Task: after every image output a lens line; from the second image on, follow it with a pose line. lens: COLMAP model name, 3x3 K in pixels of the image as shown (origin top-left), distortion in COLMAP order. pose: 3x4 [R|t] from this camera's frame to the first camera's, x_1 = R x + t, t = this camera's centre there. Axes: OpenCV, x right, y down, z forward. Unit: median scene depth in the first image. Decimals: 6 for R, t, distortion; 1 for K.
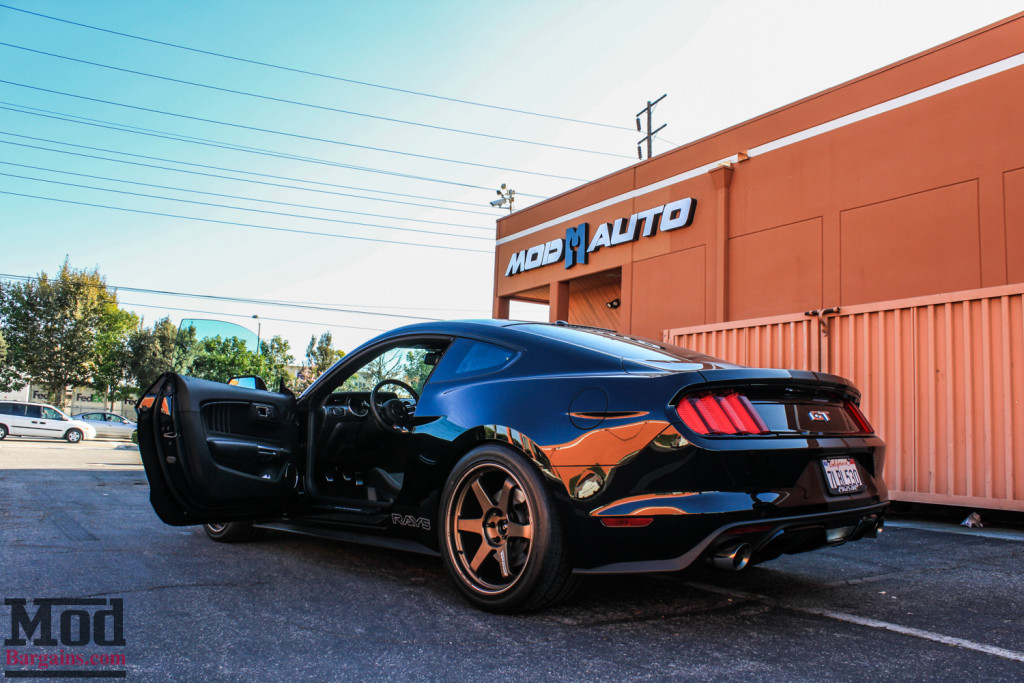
lens RADIAL K [[860.0, 0, 513.1], [0, 860.0, 335.9], [0, 0, 1]] dist [-0.158102, 0.136661]
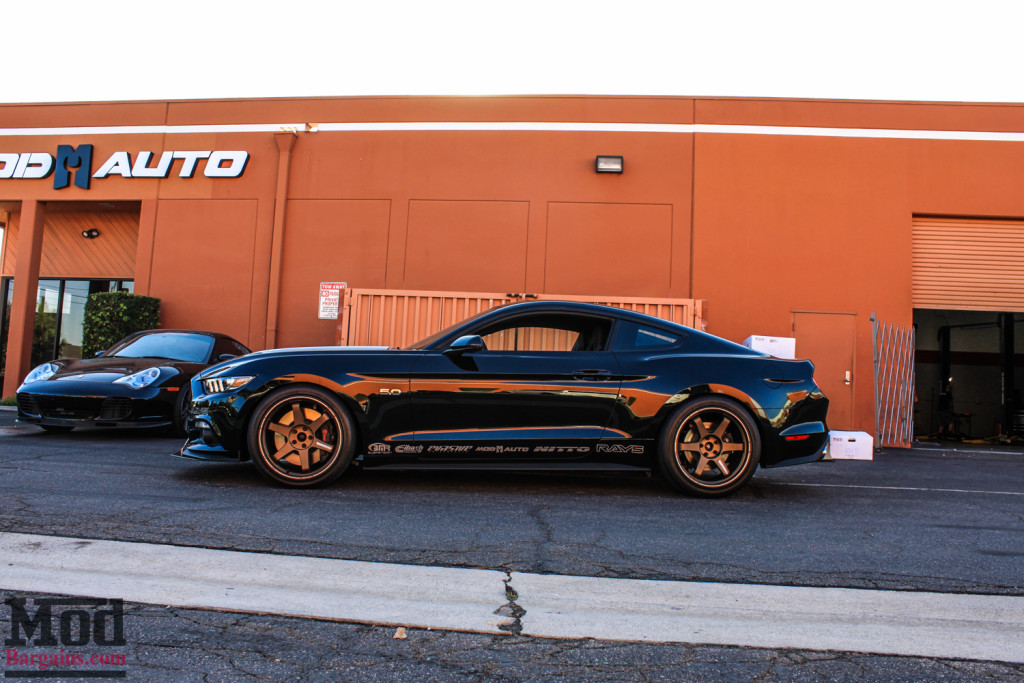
lens RADIAL K [[860.0, 0, 516.3], [0, 860.0, 352.1], [0, 0, 1]] dist [-0.158102, 0.136661]
pose [[0.601960, 0.041301, 0.797458, -0.639225], [-0.114413, 0.992818, 0.034946, 0.012791], [-0.790287, -0.112276, 0.602362, 0.137154]]
